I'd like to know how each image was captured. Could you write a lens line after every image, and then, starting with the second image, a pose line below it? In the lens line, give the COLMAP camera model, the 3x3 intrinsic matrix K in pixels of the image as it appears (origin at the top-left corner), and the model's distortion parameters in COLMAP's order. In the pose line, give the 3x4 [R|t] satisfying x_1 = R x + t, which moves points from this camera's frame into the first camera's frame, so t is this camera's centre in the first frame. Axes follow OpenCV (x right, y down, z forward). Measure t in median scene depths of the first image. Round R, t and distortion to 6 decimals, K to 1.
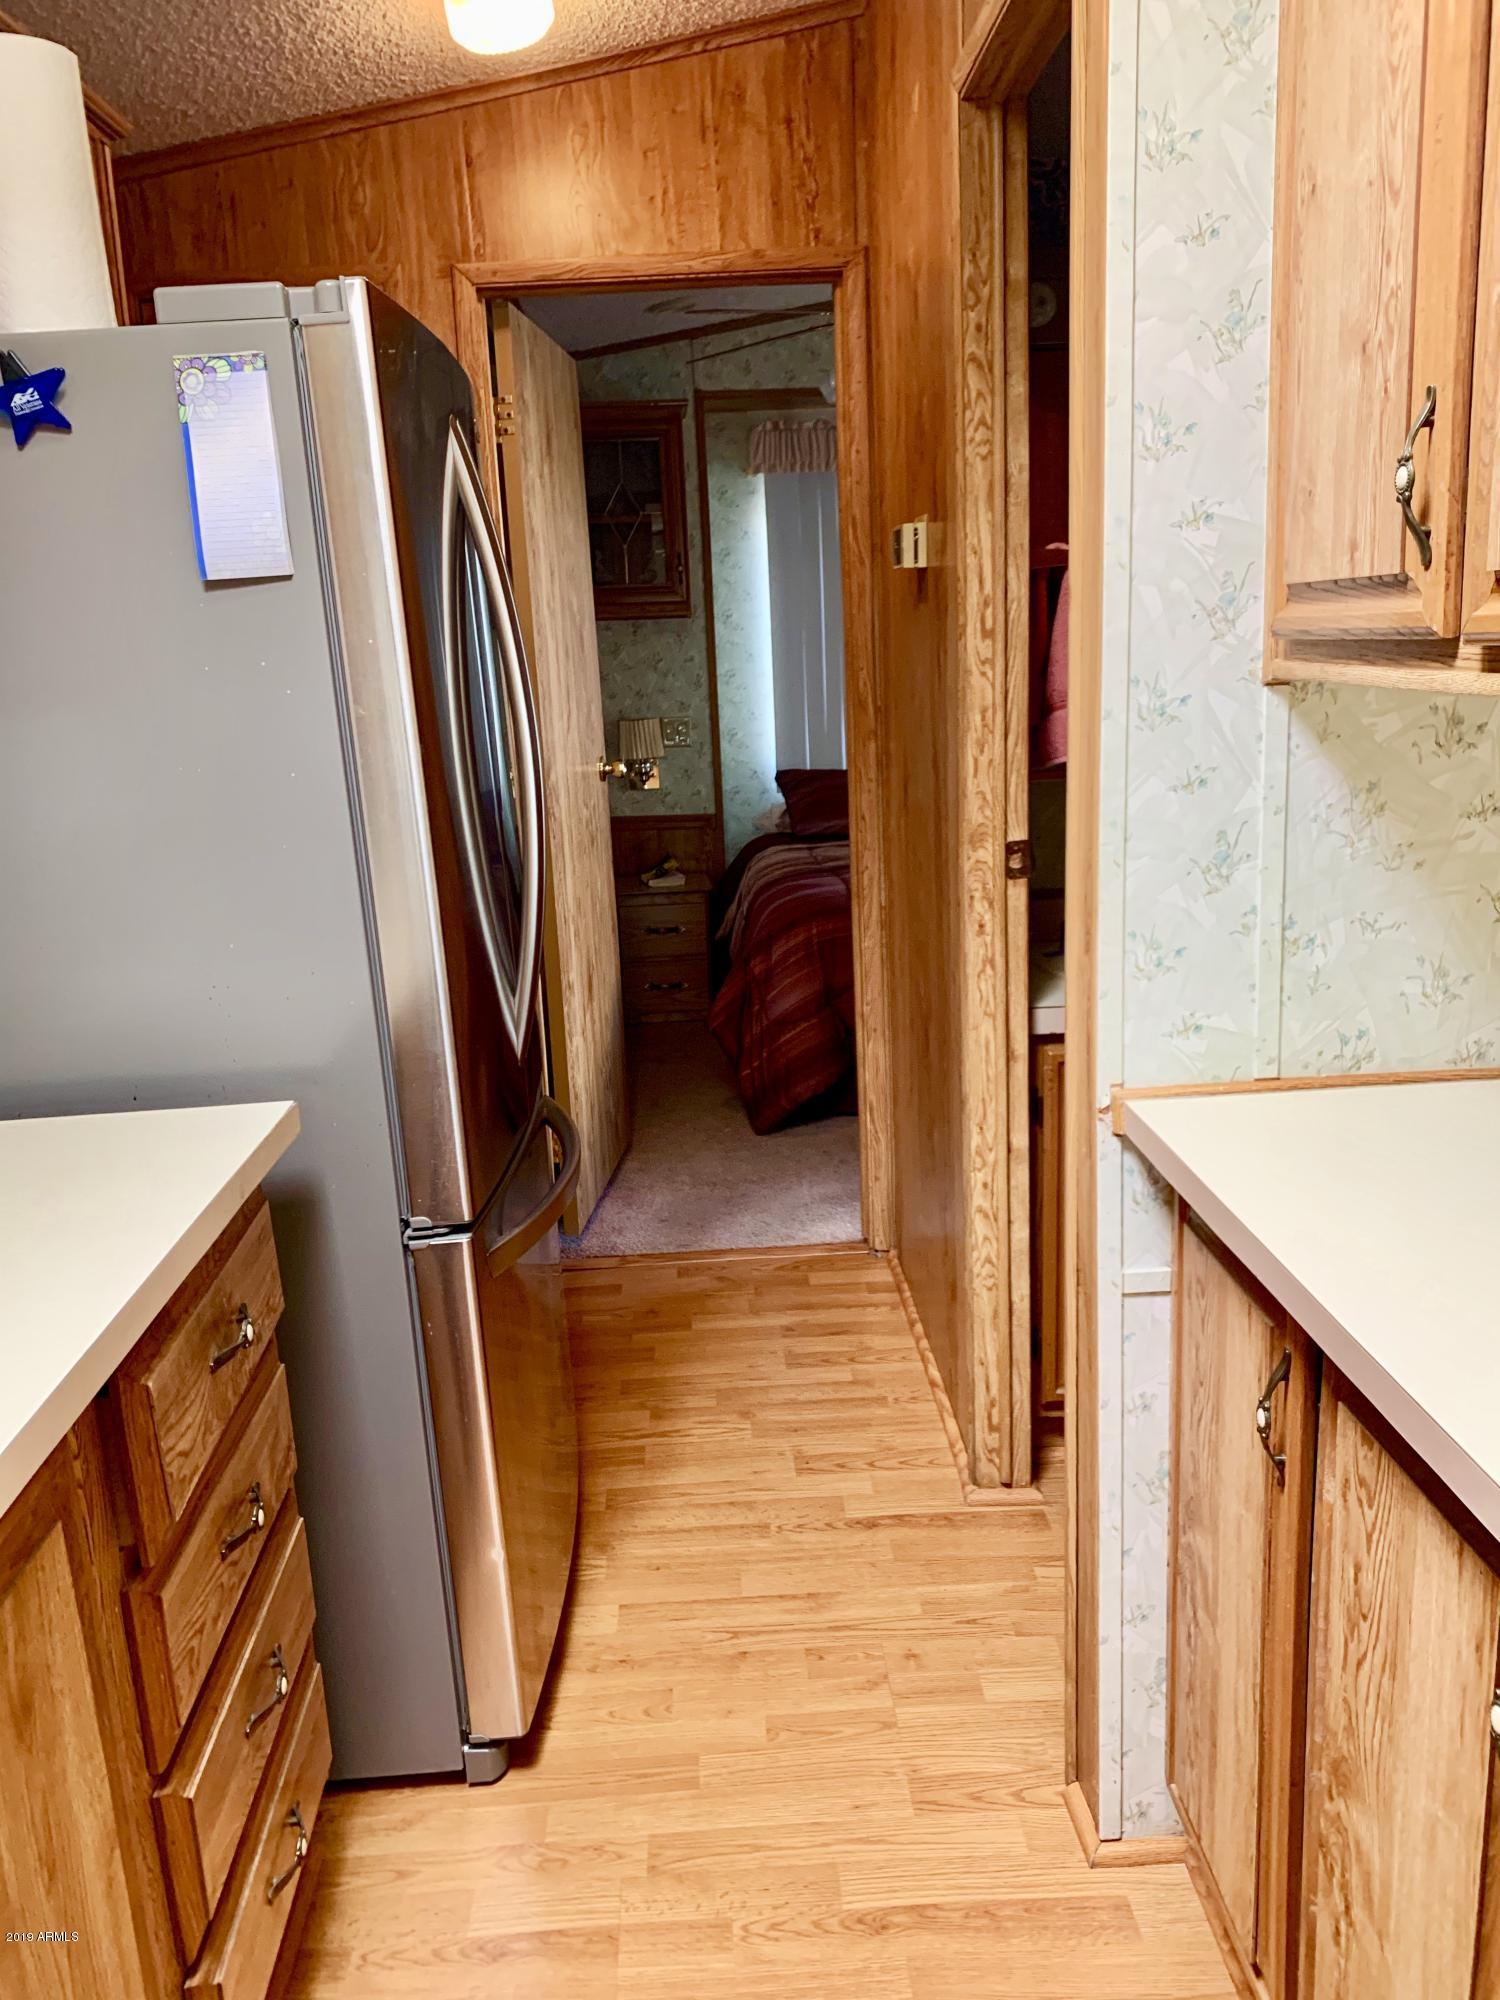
lens RADIAL K [[1581.3, 0, 754.4], [0, 1581.3, 1029.4], [0, 0, 1]] dist [0.035757, -0.012524]
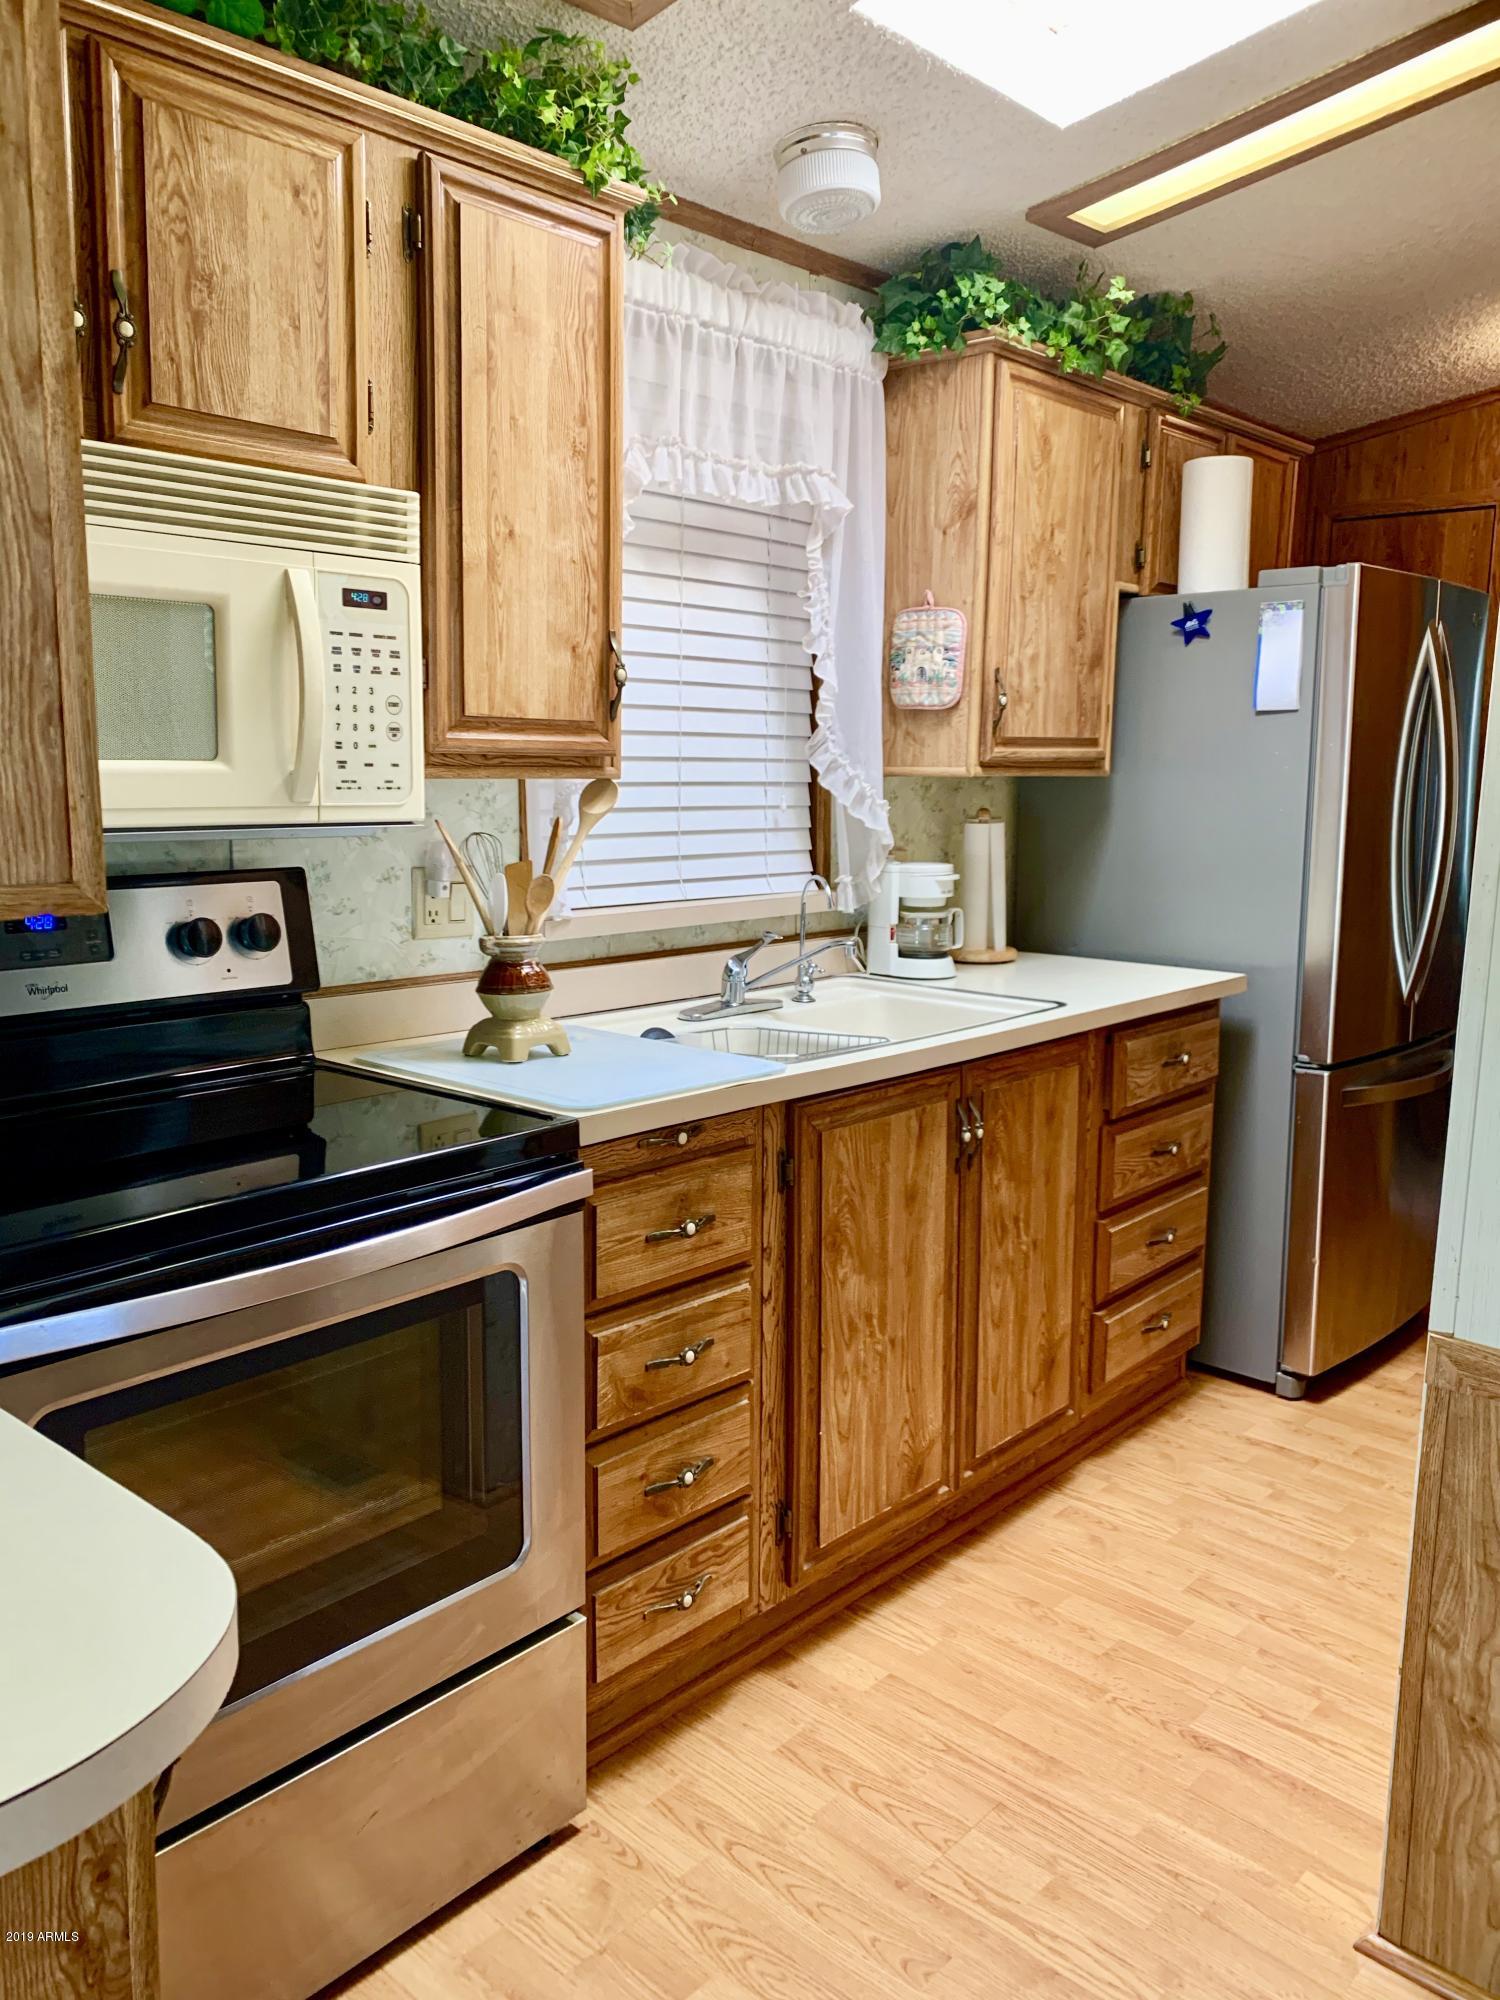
lens RADIAL K [[1527.2, 0, 756.2], [0, 1527.2, 1002.0], [0, 0, 1]] dist [0.029407, -0.033958]
pose [[0.729694, 0.161104, -0.664524, 0.372246], [-0.206719, 0.978347, 0.010194, 0.129699], [0.651777, 0.129931, 0.747198, -0.555648]]
